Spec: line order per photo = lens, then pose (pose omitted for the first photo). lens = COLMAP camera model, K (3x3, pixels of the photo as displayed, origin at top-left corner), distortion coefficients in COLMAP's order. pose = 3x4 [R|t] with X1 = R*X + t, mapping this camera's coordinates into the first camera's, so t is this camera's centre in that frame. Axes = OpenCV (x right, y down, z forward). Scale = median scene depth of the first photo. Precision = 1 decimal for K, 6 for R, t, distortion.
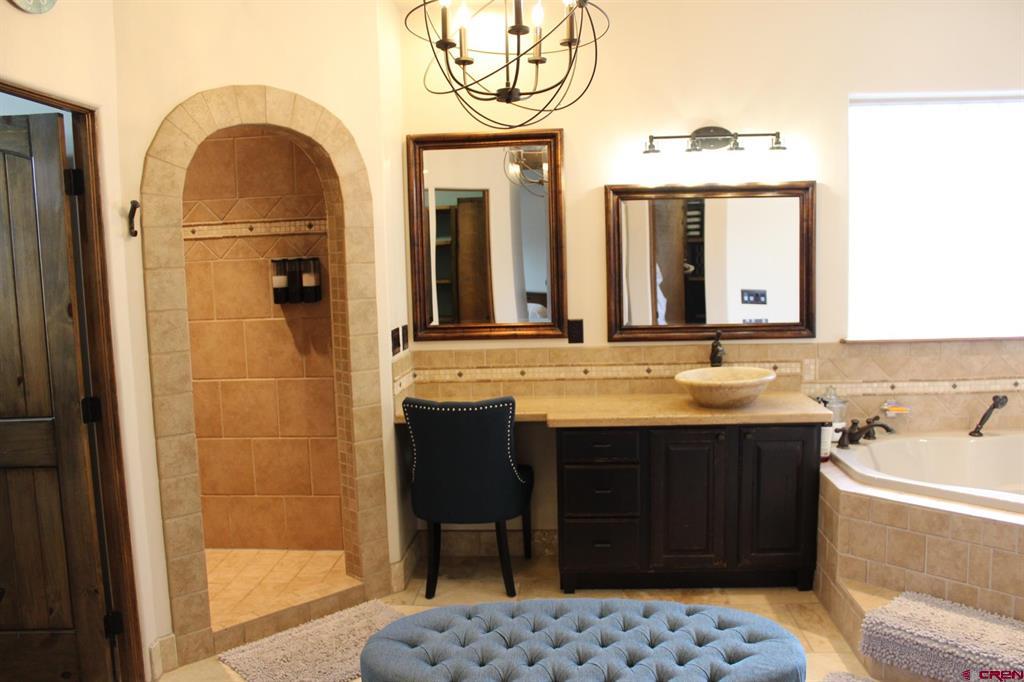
lens RADIAL K [[851.5, 0, 516.9], [0, 851.5, 347.3], [0, 0, 1]] dist [-0.160628, 0.135779]
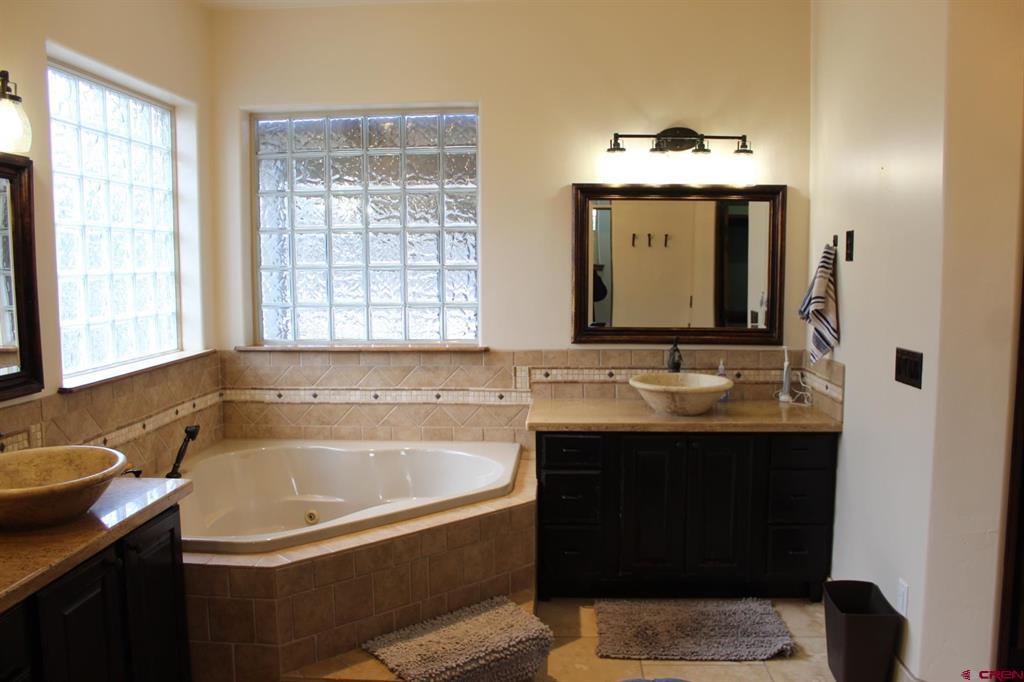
lens RADIAL K [[851.5, 0, 516.9], [0, 851.5, 347.3], [0, 0, 1]] dist [-0.160628, 0.135779]
pose [[-0.021932, -0.075808, 0.996881, -0.384312], [0.105486, 0.991380, 0.077711, -0.071103], [-0.994179, 0.106862, -0.013746, 0.767383]]
